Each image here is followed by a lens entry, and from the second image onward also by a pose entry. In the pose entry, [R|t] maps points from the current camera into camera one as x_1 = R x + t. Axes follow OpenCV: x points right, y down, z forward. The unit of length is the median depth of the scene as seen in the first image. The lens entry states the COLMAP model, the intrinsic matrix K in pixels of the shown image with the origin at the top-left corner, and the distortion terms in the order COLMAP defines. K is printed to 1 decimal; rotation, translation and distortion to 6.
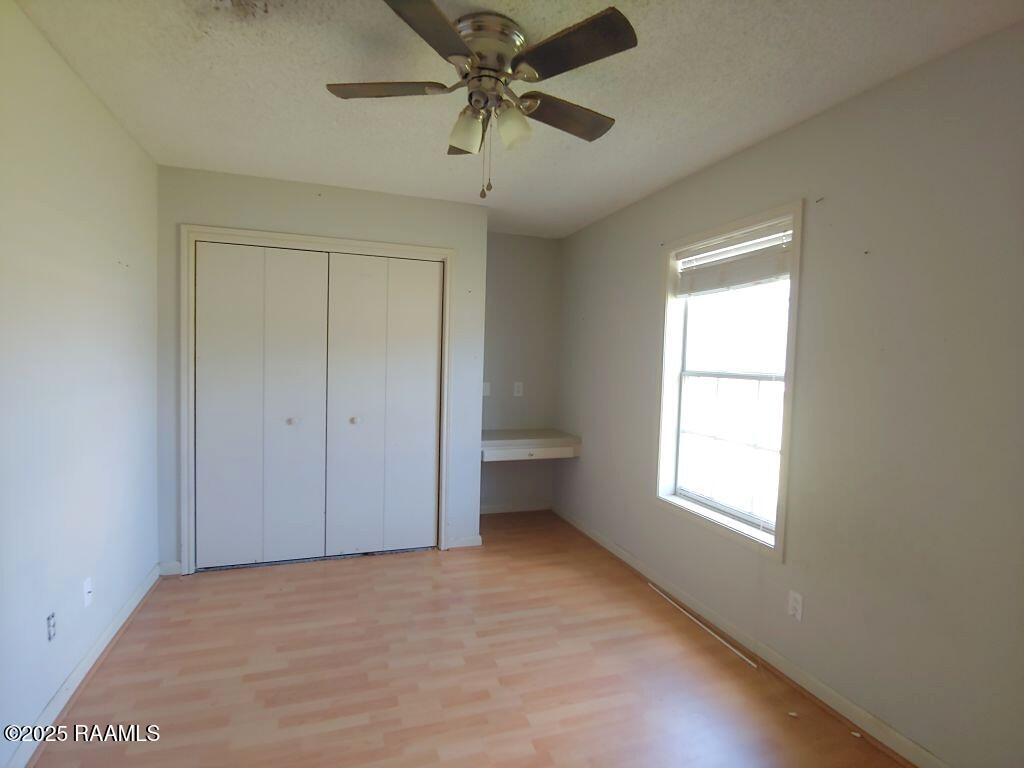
lens RADIAL K [[514.8, 0, 517.6], [0, 514.8, 381.6], [0, 0, 1]] dist [-0.000861, -0.000222]
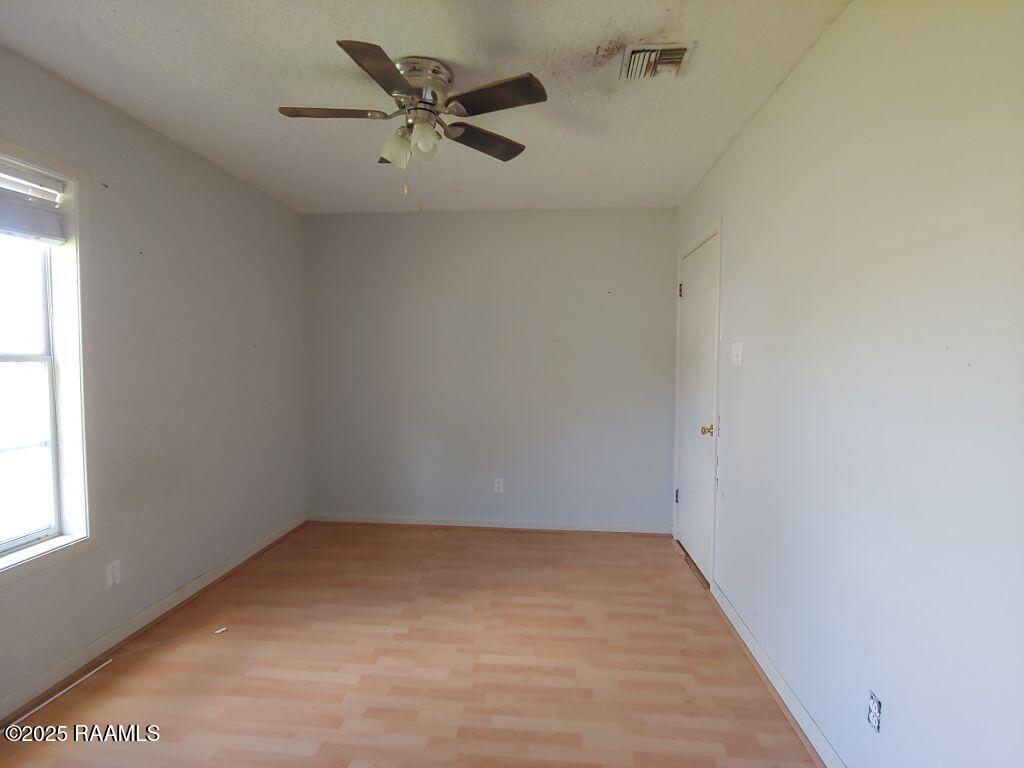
lens RADIAL K [[514.8, 0, 517.6], [0, 514.8, 381.6], [0, 0, 1]] dist [-0.000861, -0.000222]
pose [[-0.908358, -0.055419, 0.414505, -0.659626], [-0.011539, 0.994124, 0.107626, -0.076077], [-0.418034, 0.092980, -0.903661, 1.694856]]
